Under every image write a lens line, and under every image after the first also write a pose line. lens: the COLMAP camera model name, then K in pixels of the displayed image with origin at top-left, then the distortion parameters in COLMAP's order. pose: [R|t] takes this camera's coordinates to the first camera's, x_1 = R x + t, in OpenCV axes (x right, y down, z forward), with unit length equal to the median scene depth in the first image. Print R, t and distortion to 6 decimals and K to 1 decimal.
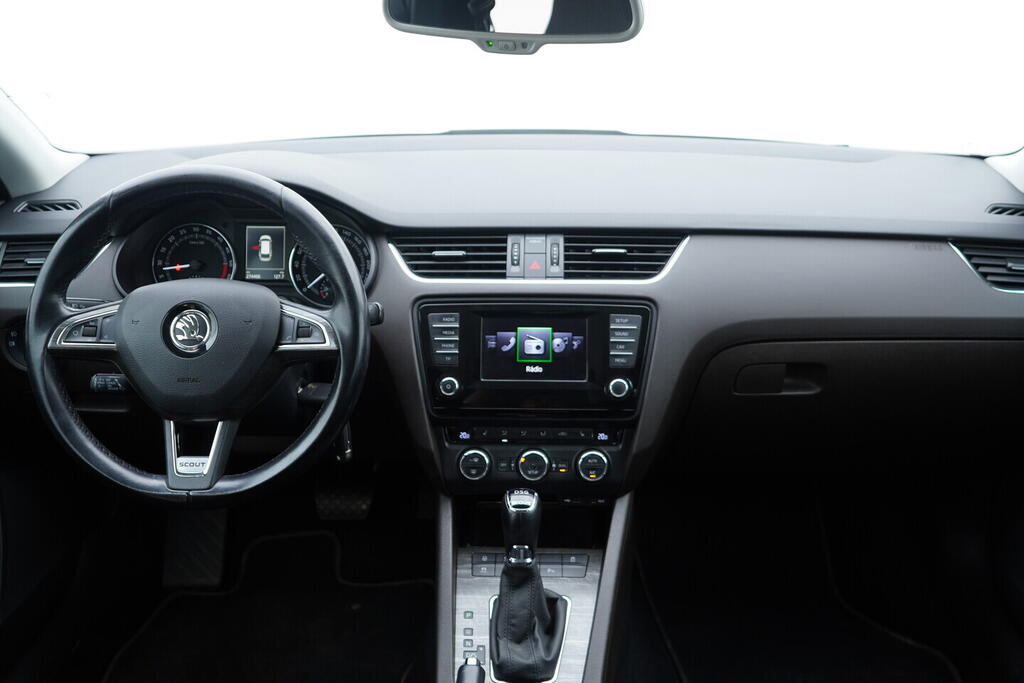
lens RADIAL K [[1045.6, 0, 512.0], [0, 1045.6, 341.5], [0, 0, 1]] dist [-0.004490, 0.001489]
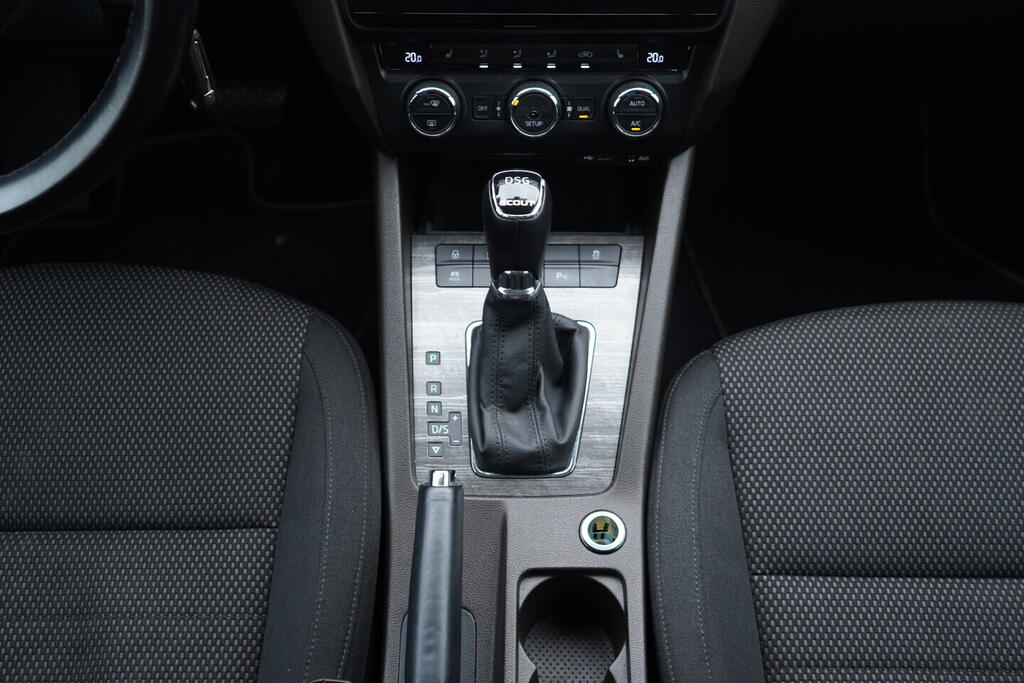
lens RADIAL K [[1045.6, 0, 512.0], [0, 1045.6, 341.5], [0, 0, 1]] dist [-0.004490, 0.001489]
pose [[0.999465, -0.020308, 0.025621, -0.009481], [0.005428, 0.875871, 0.482514, -0.049718], [-0.032239, -0.482117, 0.875513, 0.430525]]
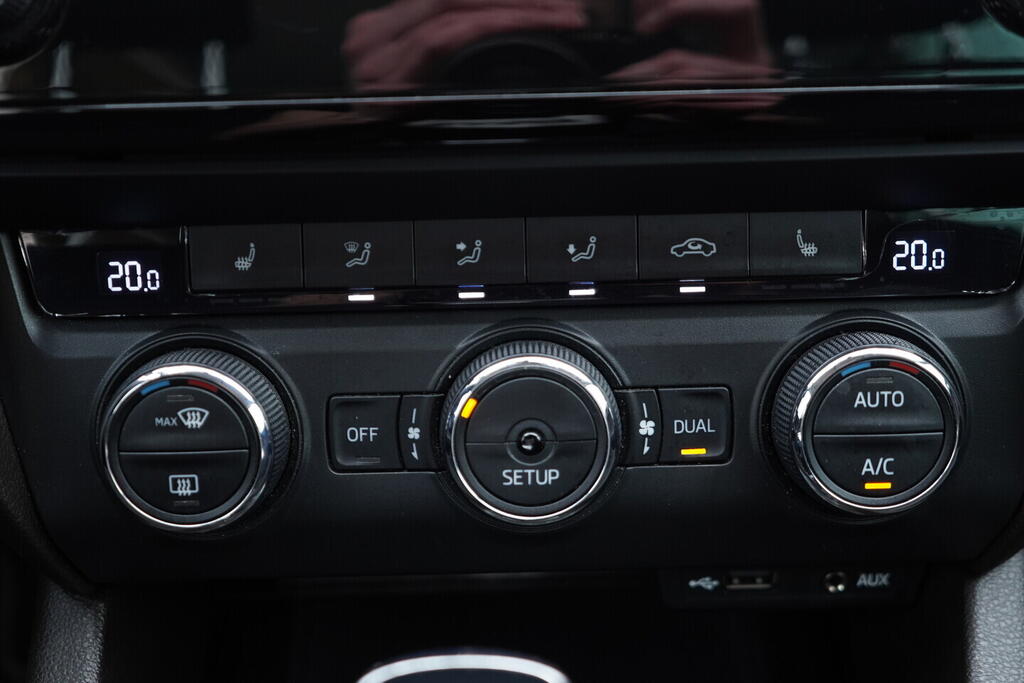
lens RADIAL K [[1045.6, 0, 512.0], [0, 1045.6, 341.5], [0, 0, 1]] dist [-0.004490, 0.001489]
pose [[0.998926, -0.037226, 0.027575, 0.013069], [0.033392, 0.991162, 0.128389, 0.081090], [-0.032111, -0.127330, 0.991340, 0.832299]]
